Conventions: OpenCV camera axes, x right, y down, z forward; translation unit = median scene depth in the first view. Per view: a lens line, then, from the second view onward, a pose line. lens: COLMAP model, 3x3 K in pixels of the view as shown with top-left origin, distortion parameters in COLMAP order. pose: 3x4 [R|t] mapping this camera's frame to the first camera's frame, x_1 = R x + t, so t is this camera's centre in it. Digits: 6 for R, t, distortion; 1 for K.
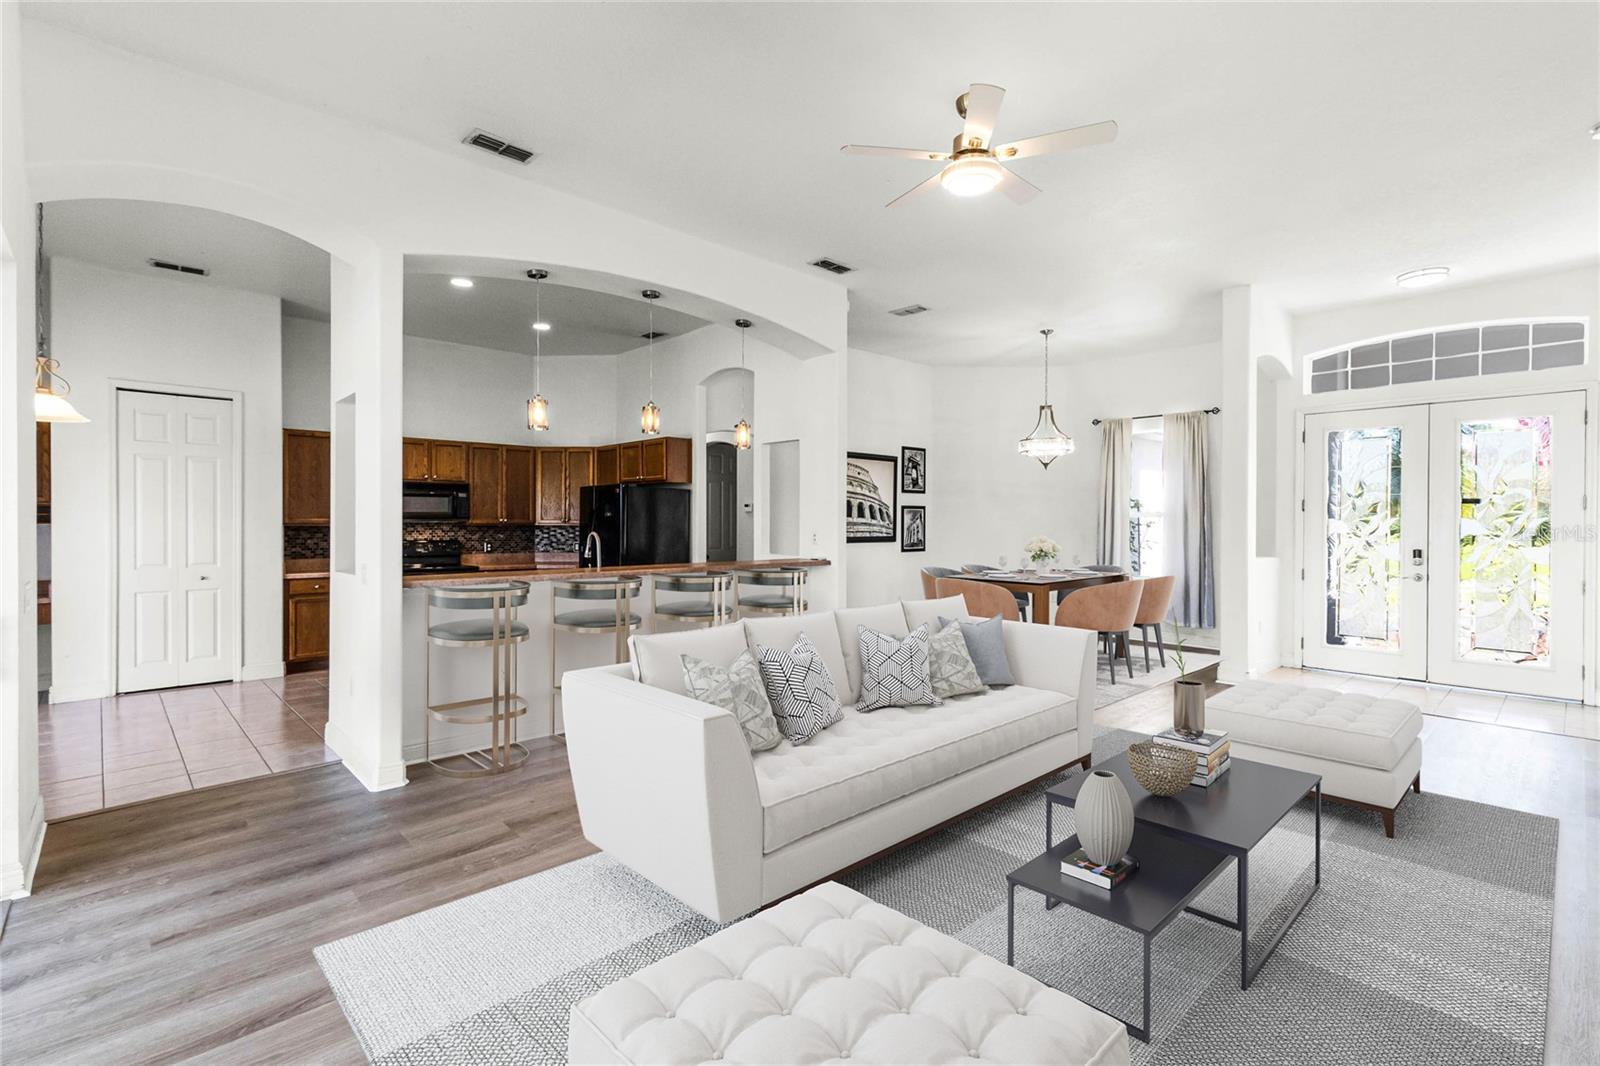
lens RADIAL K [[727.0, 0, 800.2], [0, 727.0, 525.3], [0, 0, 1]] dist [-0.002028, 0.000099]
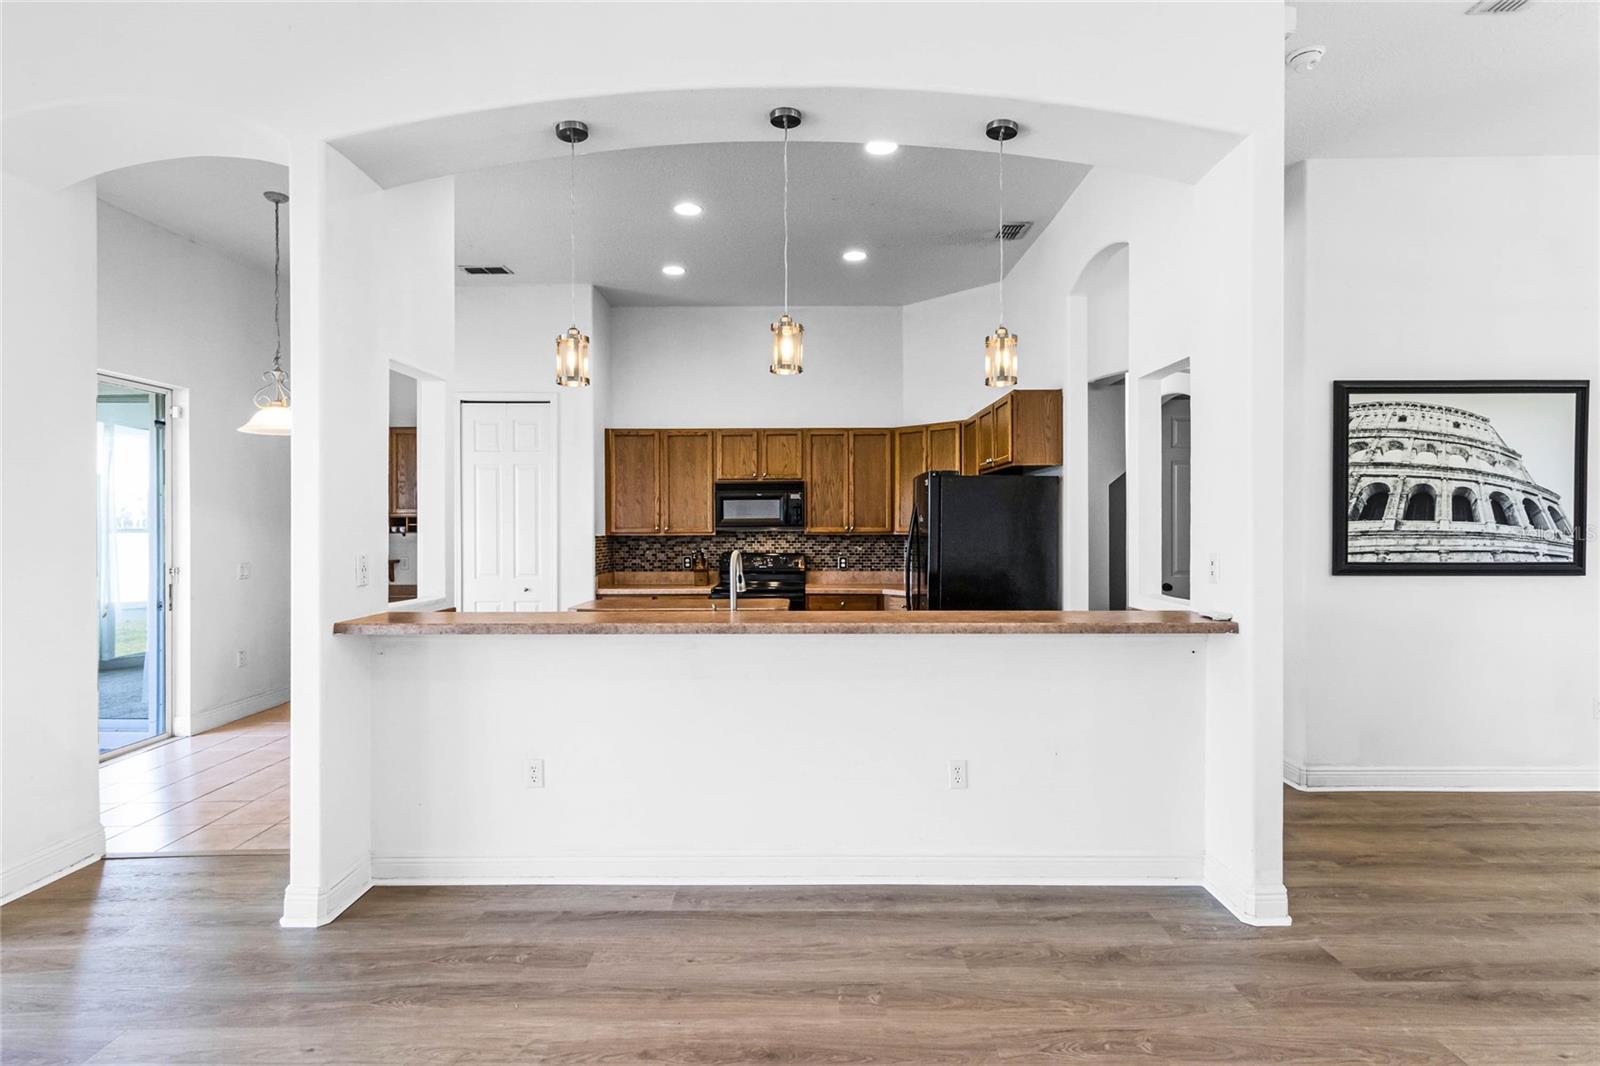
lens RADIAL K [[813.9, 0, 803.2], [0, 813.9, 529.3], [0, 0, 1]] dist [0.000411, -0.000125]
pose [[0.724992, -0.000401, -0.688757, 0.134507], [0.000006, 1.000000, -0.000575, -0.004952], [0.688757, 0.000412, 0.724992, 0.338357]]
